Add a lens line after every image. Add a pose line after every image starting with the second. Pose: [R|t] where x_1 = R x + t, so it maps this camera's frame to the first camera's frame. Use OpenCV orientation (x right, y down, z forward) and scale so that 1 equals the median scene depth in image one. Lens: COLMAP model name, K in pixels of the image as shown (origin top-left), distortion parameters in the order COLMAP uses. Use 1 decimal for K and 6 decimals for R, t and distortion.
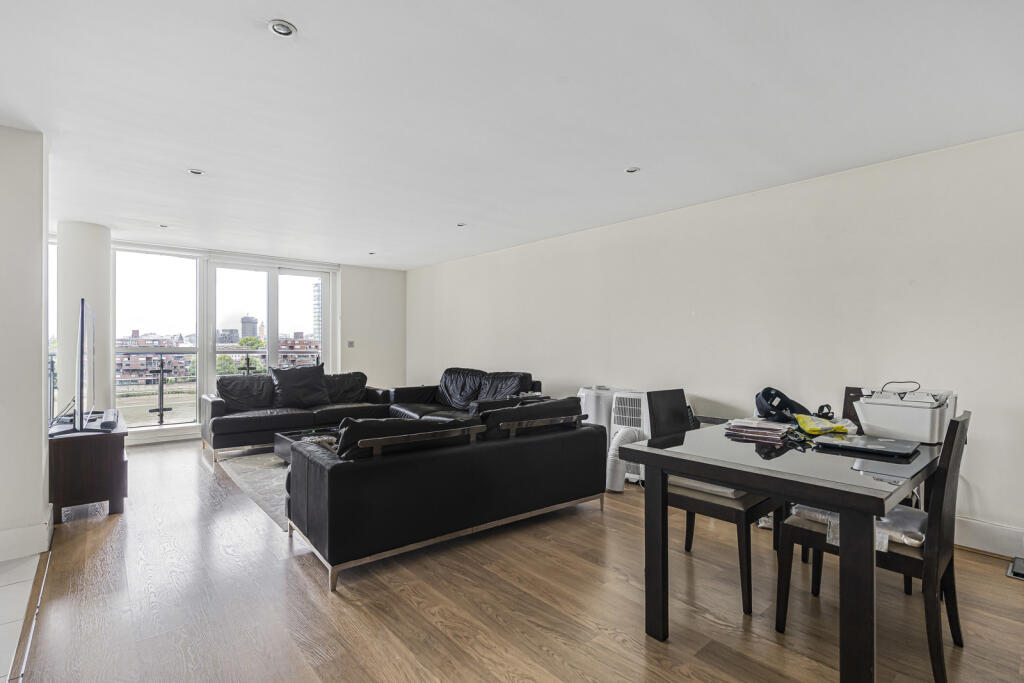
lens RADIAL K [[479.9, 0, 510.3], [0, 479.9, 344.4], [0, 0, 1]] dist [-0.002167, -0.000617]
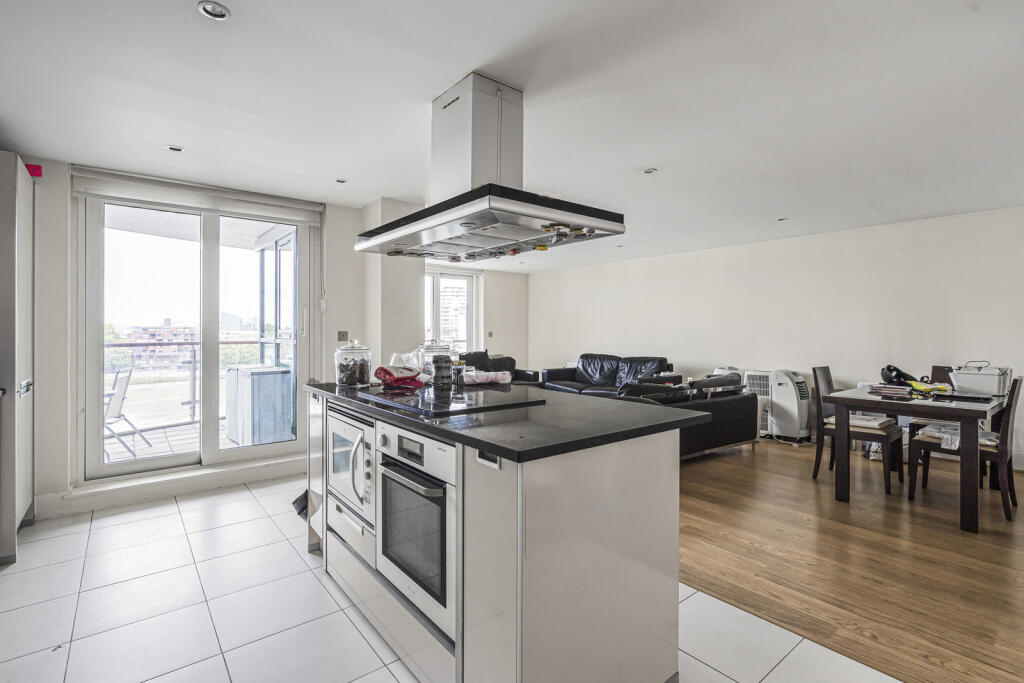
lens RADIAL K [[476.0, 0, 512.2], [0, 476.0, 335.1], [0, 0, 1]] dist [-0.011243, 0.001572]
pose [[0.999375, 0.001341, -0.035314, -0.479095], [-0.001123, 0.999980, 0.006186, -0.012953], [0.035322, -0.006143, 0.999357, -0.448343]]
